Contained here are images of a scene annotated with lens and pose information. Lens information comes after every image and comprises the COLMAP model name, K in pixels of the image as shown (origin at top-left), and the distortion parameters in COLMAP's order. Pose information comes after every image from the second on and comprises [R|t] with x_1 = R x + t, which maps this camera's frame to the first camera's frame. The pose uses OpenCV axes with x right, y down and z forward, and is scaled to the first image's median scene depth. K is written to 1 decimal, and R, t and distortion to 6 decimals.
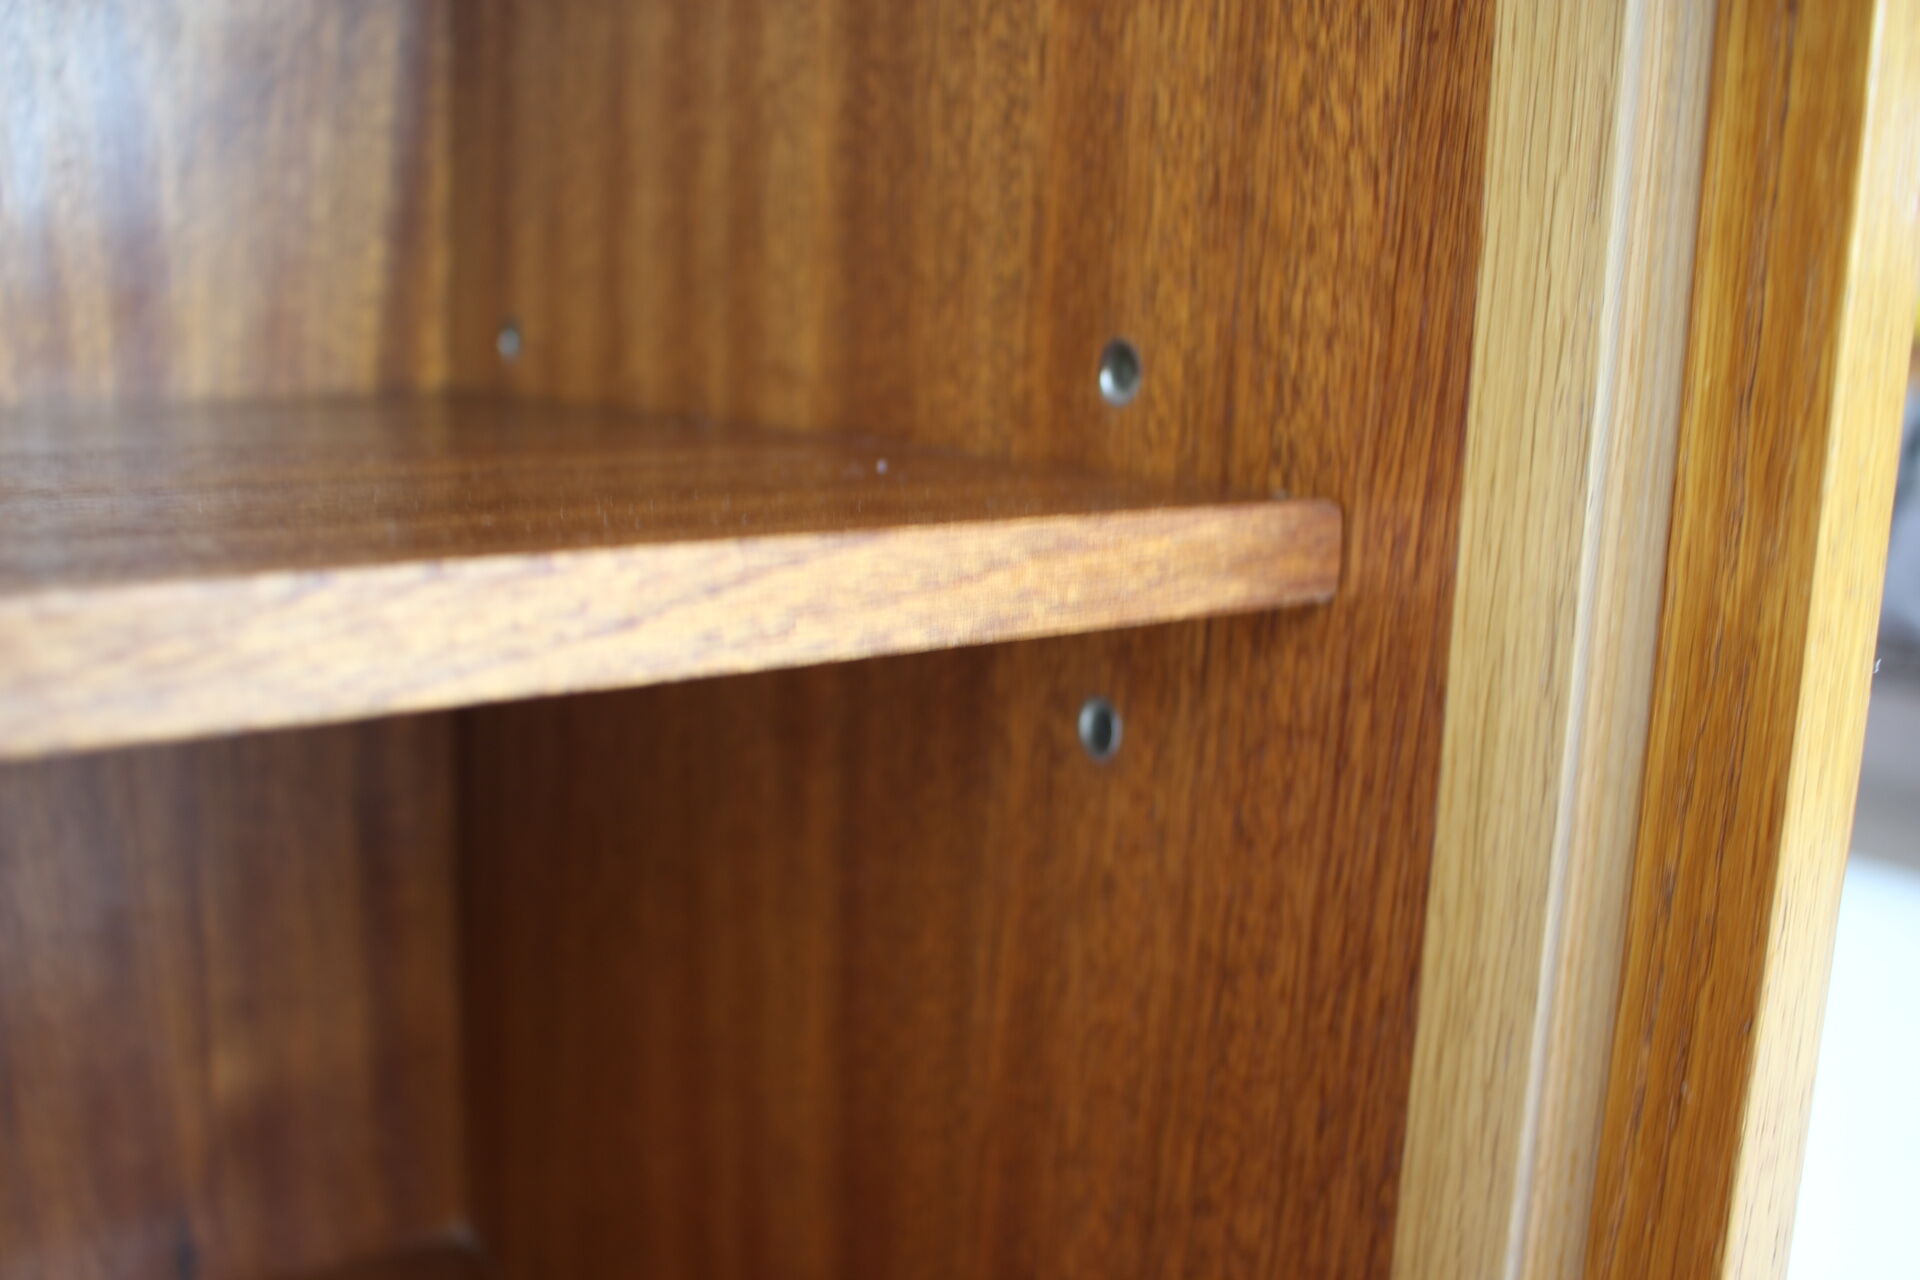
lens RADIAL K [[1927.6, 0, 961.5], [0, 1927.6, 615.1], [0, 0, 1]] dist [-0.092887, 0.000127]
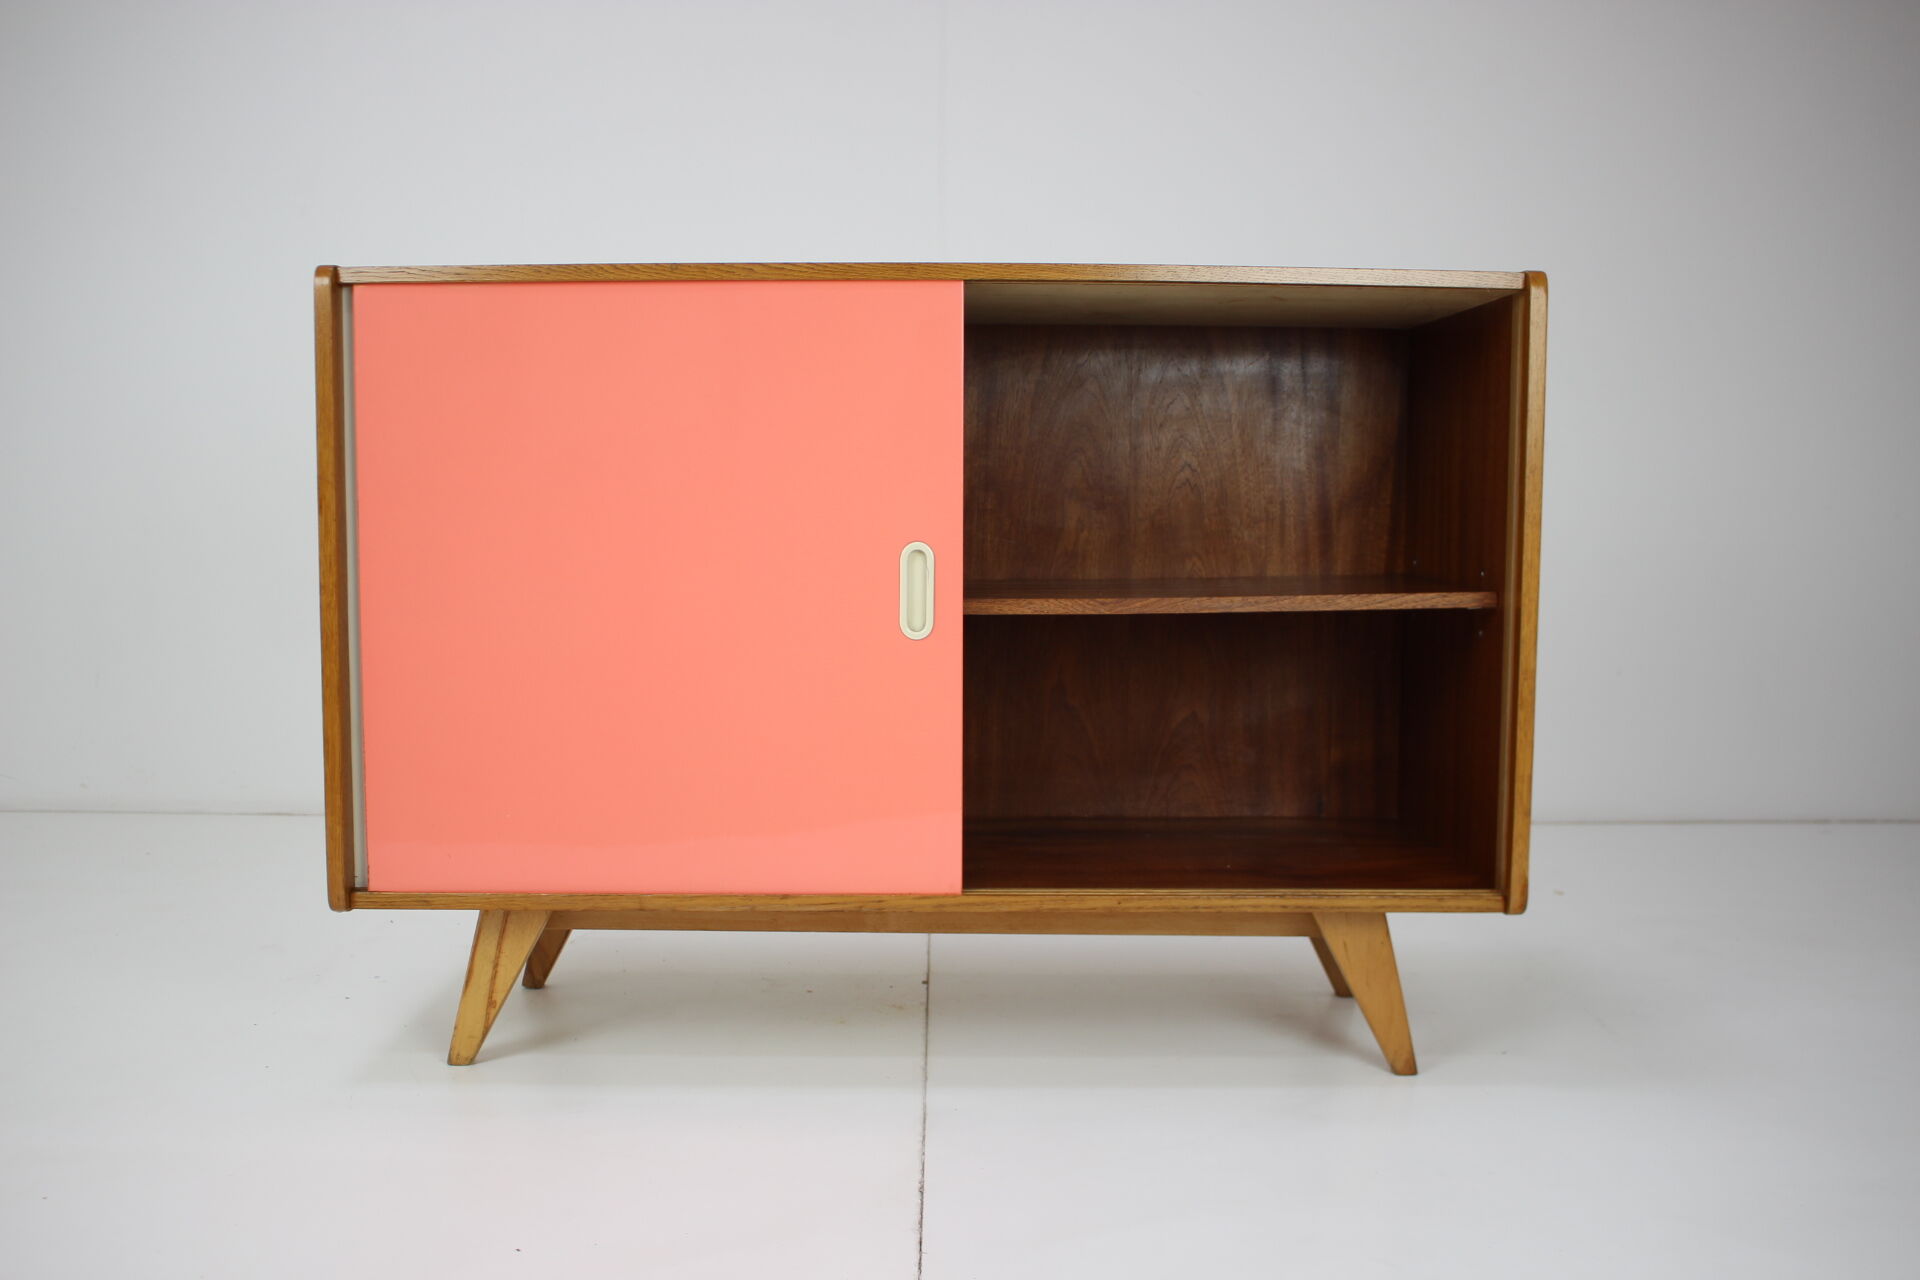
lens RADIAL K [[1927.6, 0, 961.5], [0, 1927.6, 615.1], [0, 0, 1]] dist [-0.092887, 0.000127]
pose [[0.832129, 0.020583, -0.554199, 1.112575], [-0.074193, 0.994460, -0.074466, 0.309427], [0.549596, 0.103083, 0.829046, -2.620516]]
